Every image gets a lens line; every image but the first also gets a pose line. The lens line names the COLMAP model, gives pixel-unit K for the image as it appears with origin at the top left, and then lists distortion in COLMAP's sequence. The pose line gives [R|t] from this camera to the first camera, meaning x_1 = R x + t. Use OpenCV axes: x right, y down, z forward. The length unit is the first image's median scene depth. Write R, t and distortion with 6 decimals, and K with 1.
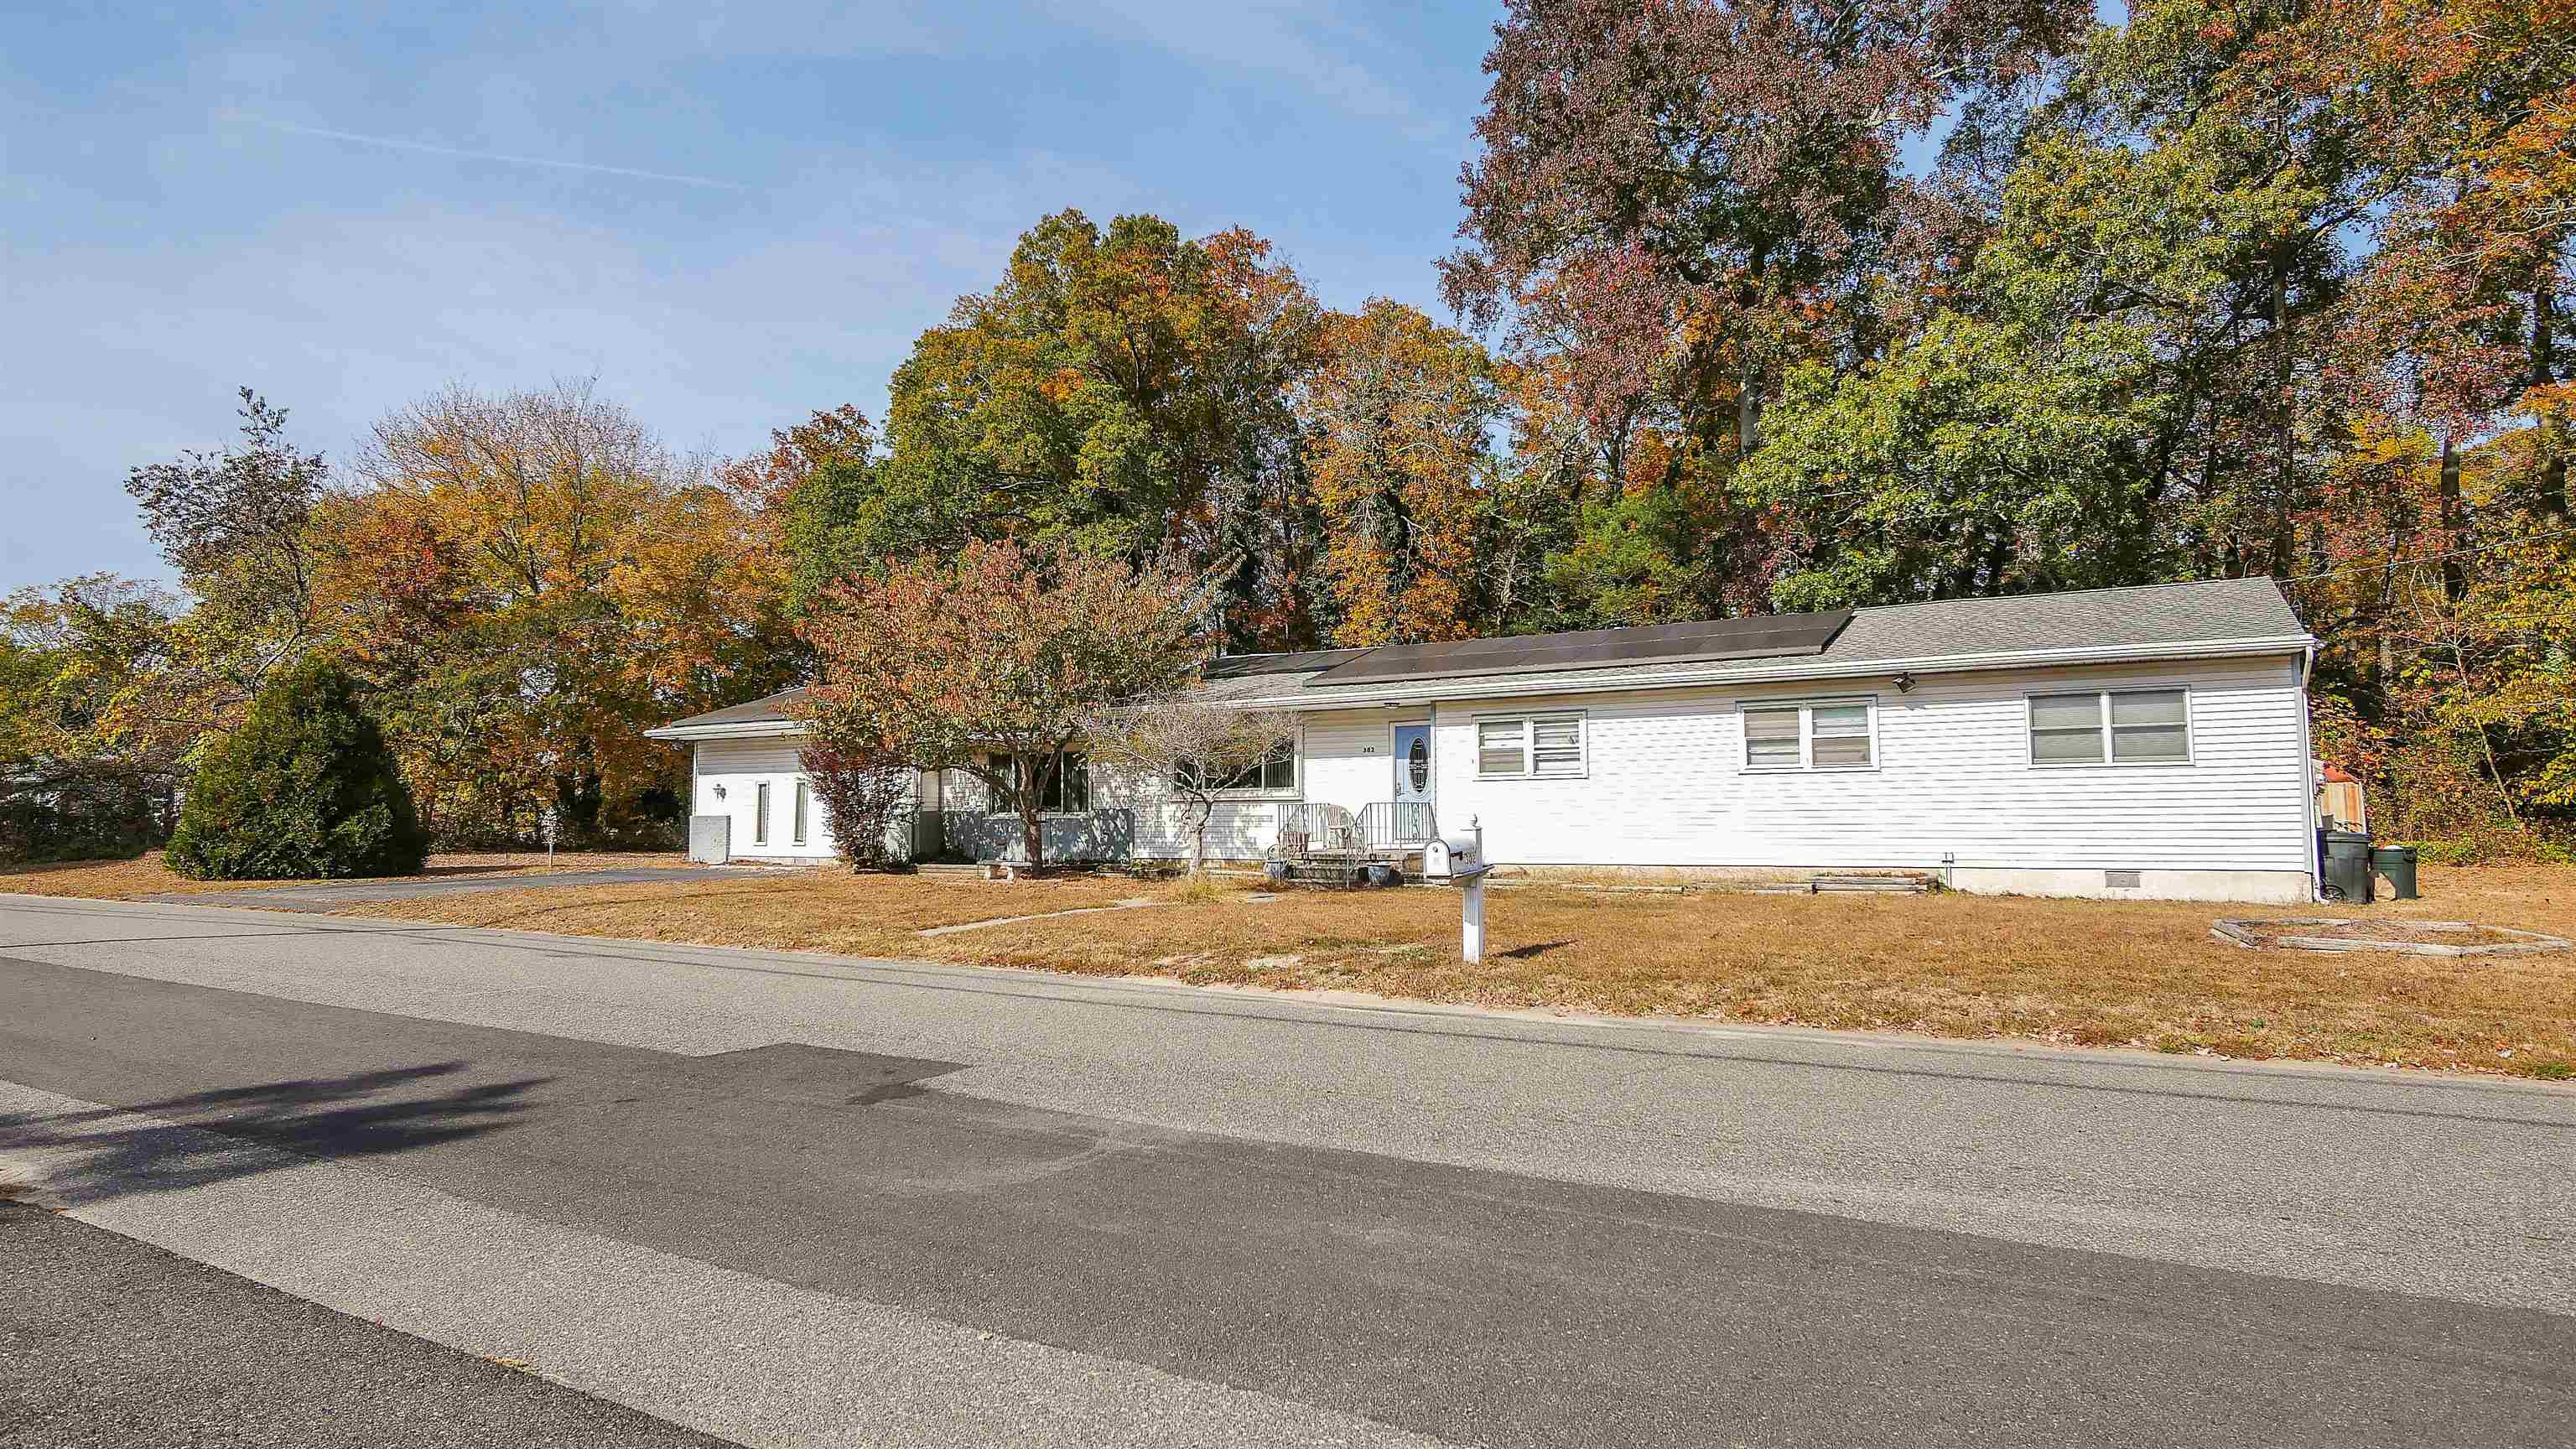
lens RADIAL K [[1458.8, 0, 1279.8], [0, 1458.8, 704.6], [0, 0, 1]] dist [-0.008746, -0.000038]
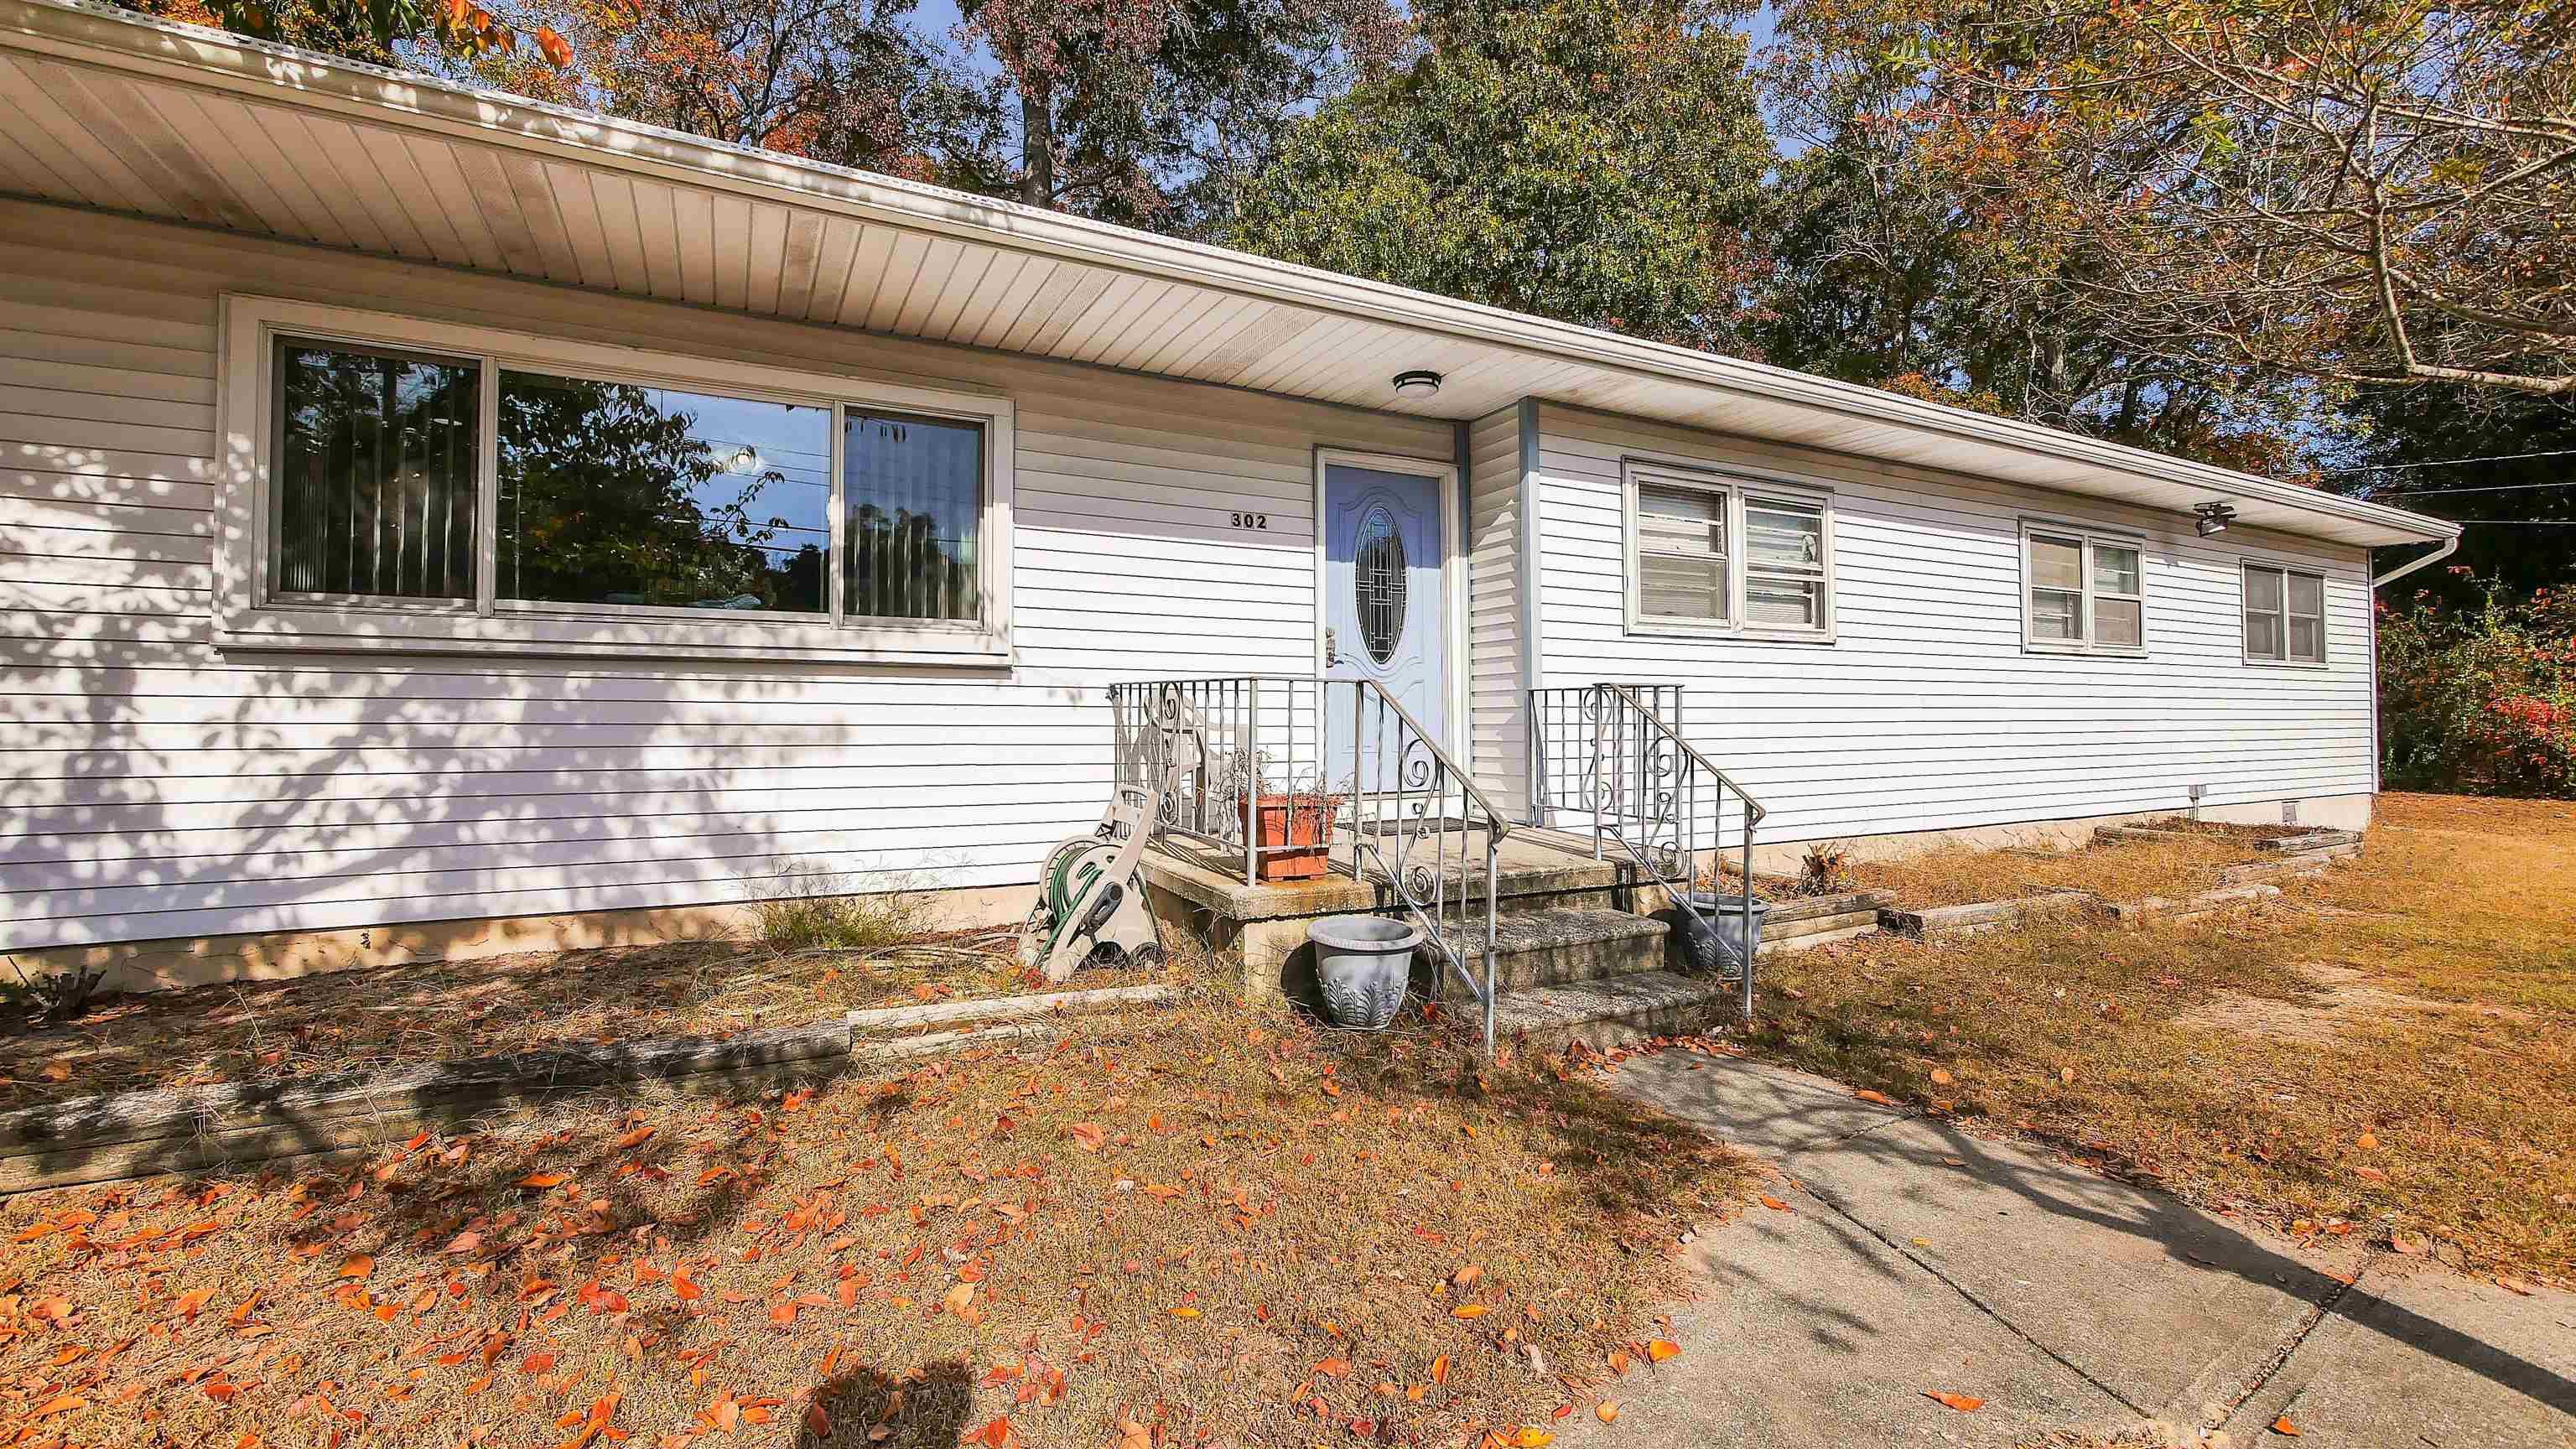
lens RADIAL K [[1077.3, 0, 1303.1], [0, 1077.3, 700.1], [0, 0, 1]] dist [-0.012081, -0.000034]
pose [[0.498942, 0.023352, 0.866321, -0.129629], [-0.069483, 0.997497, 0.013130, 0.063306], [-0.863845, -0.066746, 0.499316, 0.830100]]
